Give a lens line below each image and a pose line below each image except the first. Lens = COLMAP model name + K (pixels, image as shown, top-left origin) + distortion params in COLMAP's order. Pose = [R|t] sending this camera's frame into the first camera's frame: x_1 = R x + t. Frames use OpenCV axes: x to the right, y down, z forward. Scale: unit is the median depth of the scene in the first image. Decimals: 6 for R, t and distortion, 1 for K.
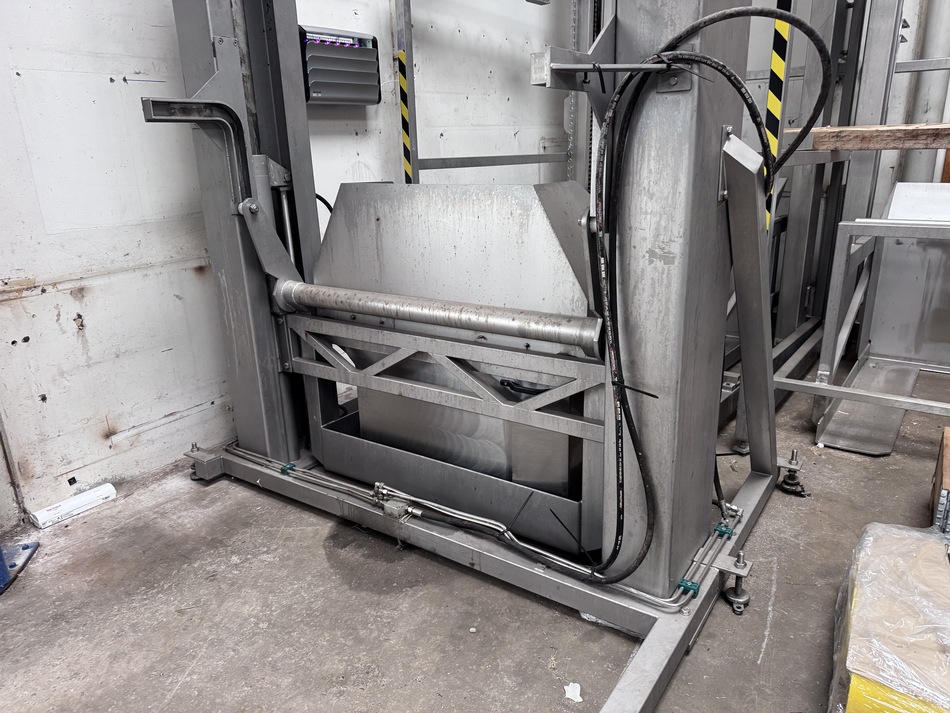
lens RADIAL K [[674.9, 0, 475.0], [0, 674.9, 356.5], [0, 0, 1]] dist [0.100052, -0.160895]
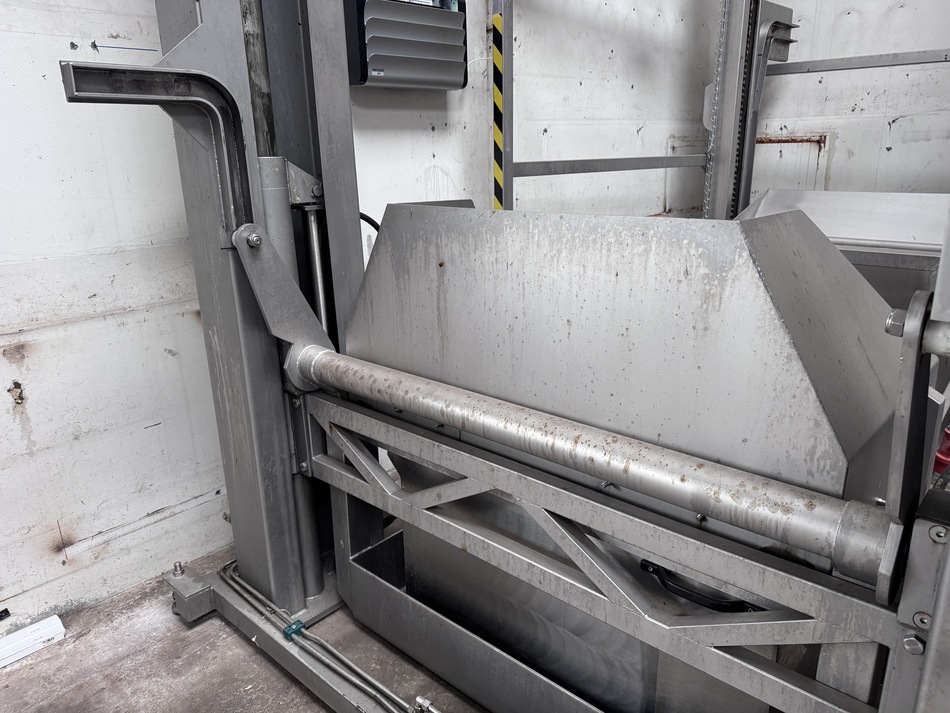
lens RADIAL K [[682.8, 0, 475.0], [0, 682.8, 356.5], [0, 0, 1]] dist [0.074599, -0.093604]
pose [[0.990969, 0.046810, -0.125657, -0.029132], [-0.047171, 0.998887, 0.000100, -0.109297], [0.125522, 0.005828, 0.992074, 0.358189]]
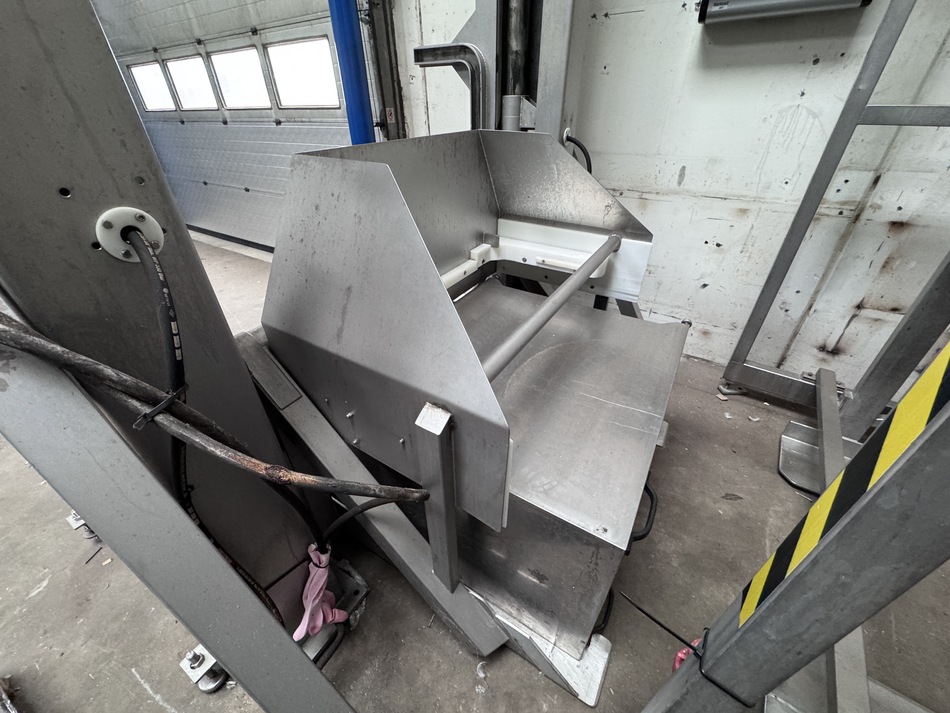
lens RADIAL K [[379.1, 0, 475.0], [0, 379.1, 356.5], [0, 0, 1]] dist [0.000200, -0.000028]
pose [[0.057899, 0.589634, -0.805593, 0.430979], [-0.283418, 0.783453, 0.553060, -0.280318], [0.957247, 0.196298, 0.212474, 0.877352]]
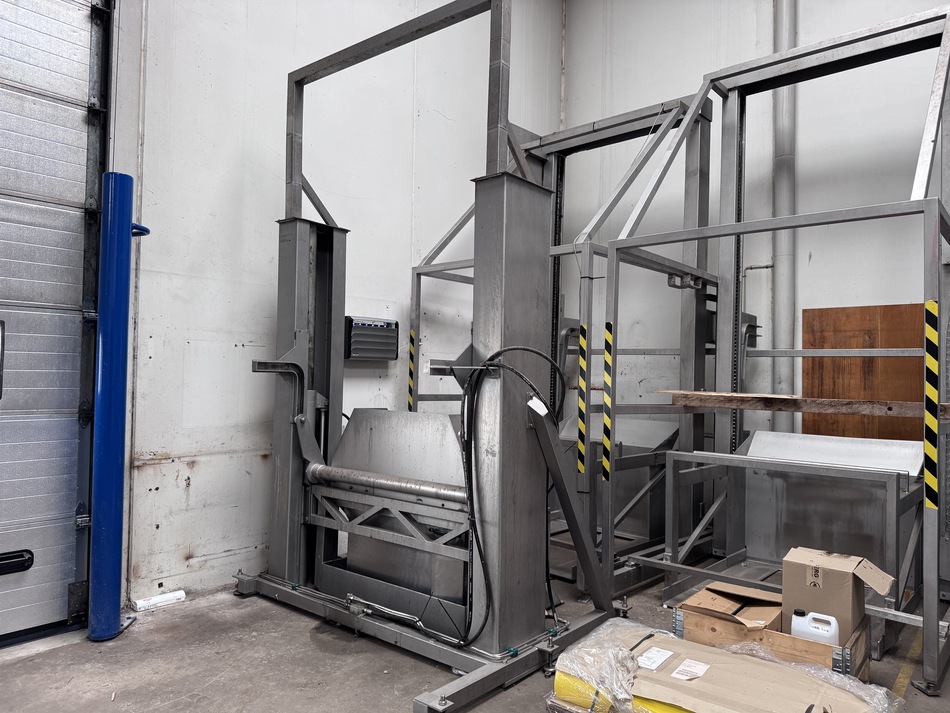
lens RADIAL K [[662.1, 0, 481.6], [0, 662.1, 357.1], [0, 0, 1]] dist [0.146017, -0.255176]
pose [[0.995840, 0.051217, -0.075357, 0.232052], [-0.072838, 0.944377, -0.320698, 0.134747], [0.054740, 0.324853, 0.944179, -0.589688]]
